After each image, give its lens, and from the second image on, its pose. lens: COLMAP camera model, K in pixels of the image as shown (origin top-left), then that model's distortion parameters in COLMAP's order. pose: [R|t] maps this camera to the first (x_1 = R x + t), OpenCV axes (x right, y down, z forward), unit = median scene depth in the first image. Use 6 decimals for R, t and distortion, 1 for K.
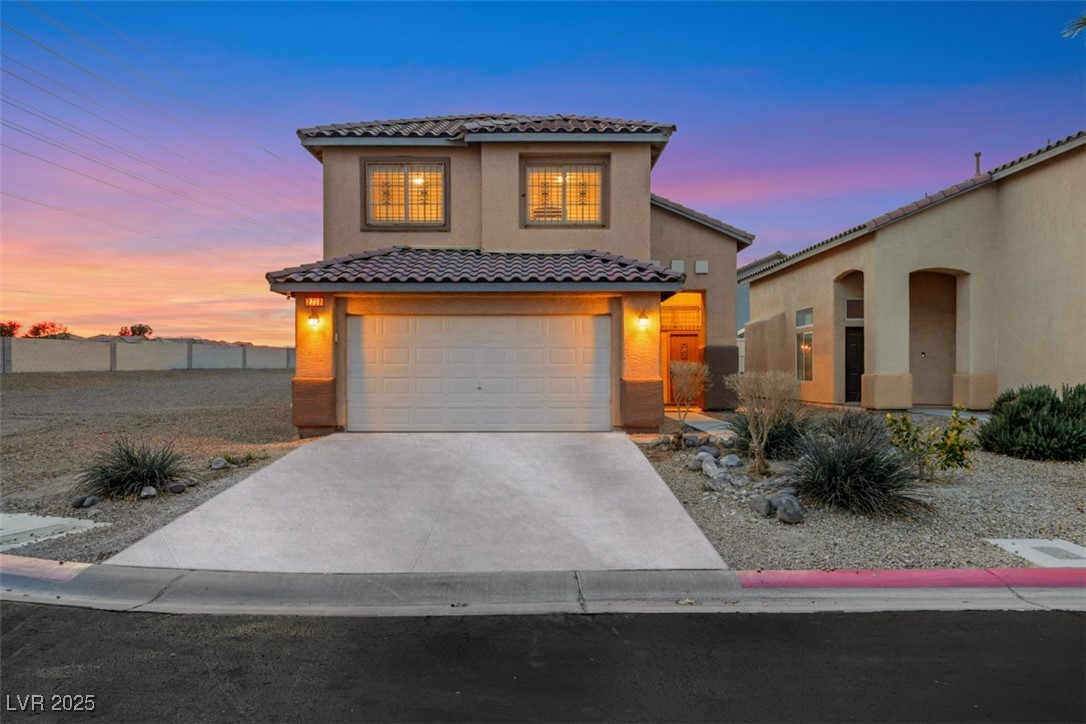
lens RADIAL K [[752.8, 0, 547.6], [0, 752.8, 376.6], [0, 0, 1]] dist [-0.000652, -0.001444]
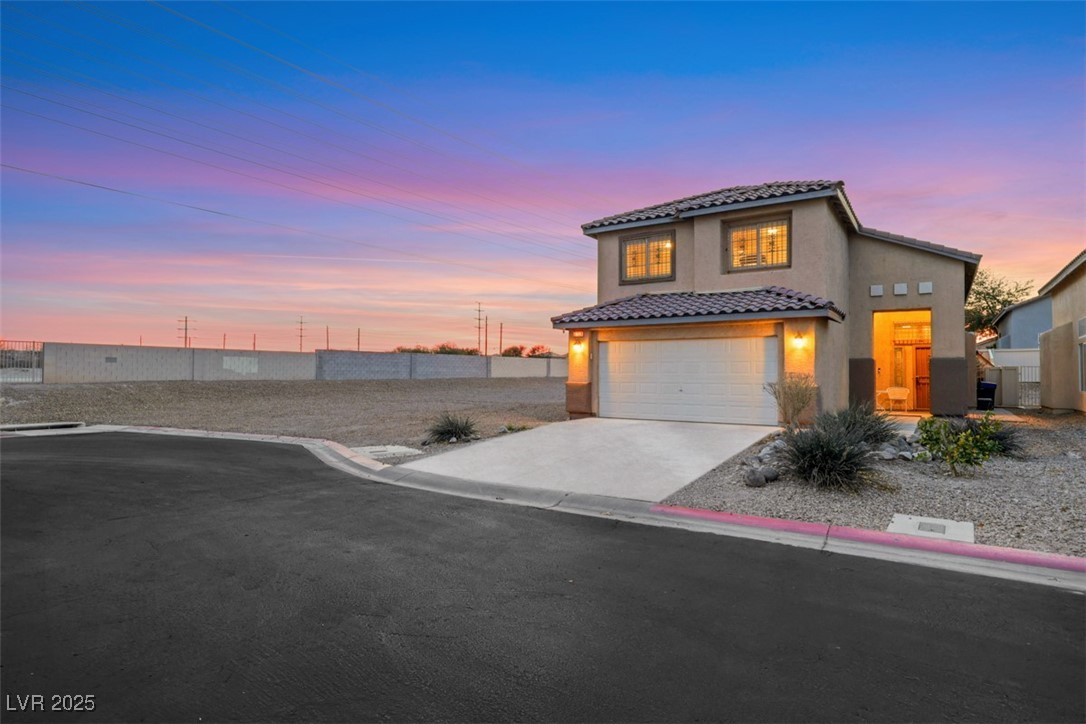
lens RADIAL K [[600.9, 0, 543.0], [0, 600.9, 362.0], [0, 0, 1]] dist [0.000631, 0.000096]
pose [[0.827235, -0.008173, -0.561796, 0.307457], [-0.011455, 0.999441, -0.031407, 0.000308], [0.561739, 0.032417, 0.826679, -0.080729]]
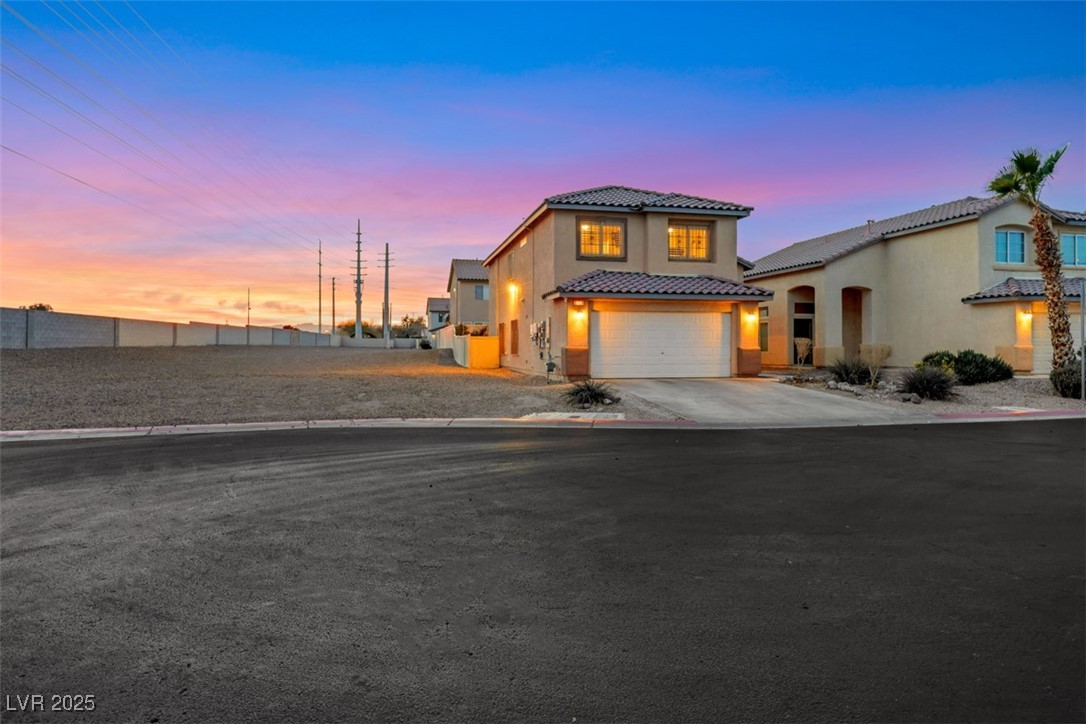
lens RADIAL K [[631.2, 0, 540.4], [0, 631.2, 344.5], [0, 0, 1]] dist [-0.001095, 0.000021]
pose [[0.978822, 0.002194, 0.204702, -0.623469], [0.000766, 0.999896, -0.014380, 0.015011], [-0.204712, 0.014233, 0.978719, -0.359668]]
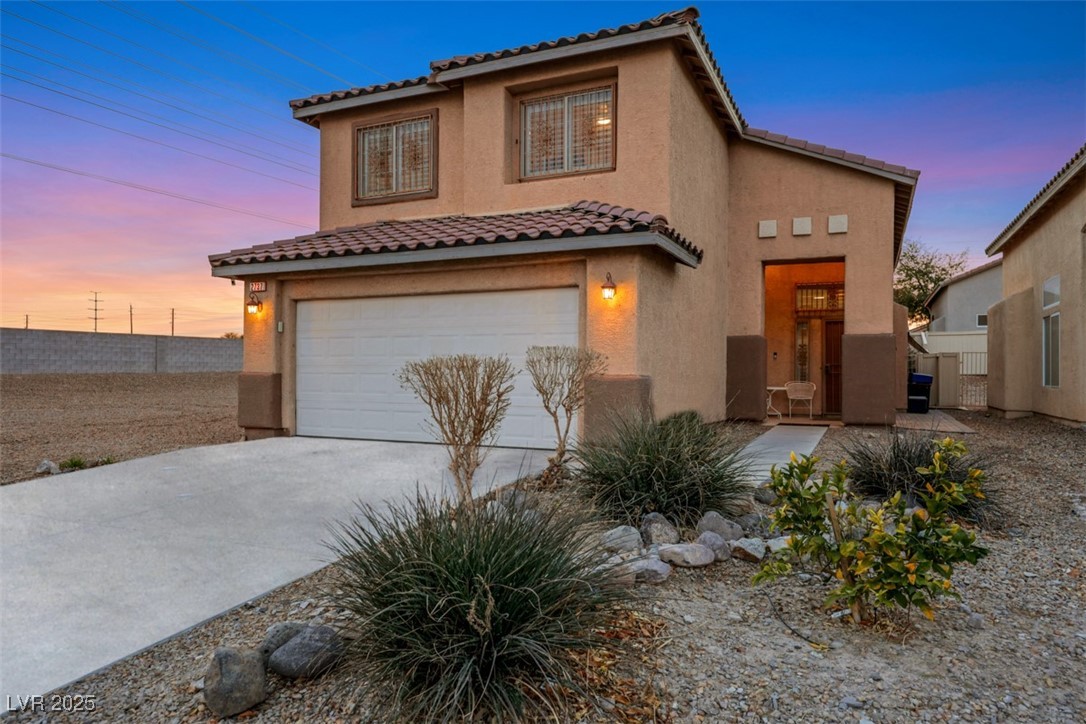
lens RADIAL K [[713.9, 0, 542.3], [0, 713.9, 374.2], [0, 0, 1]] dist [0.001867, 0.000904]
pose [[0.904202, 0.005652, -0.427067, 0.315107], [-0.008923, 0.999944, -0.005659, 0.004716], [0.427011, 0.008928, 0.904202, 0.348408]]
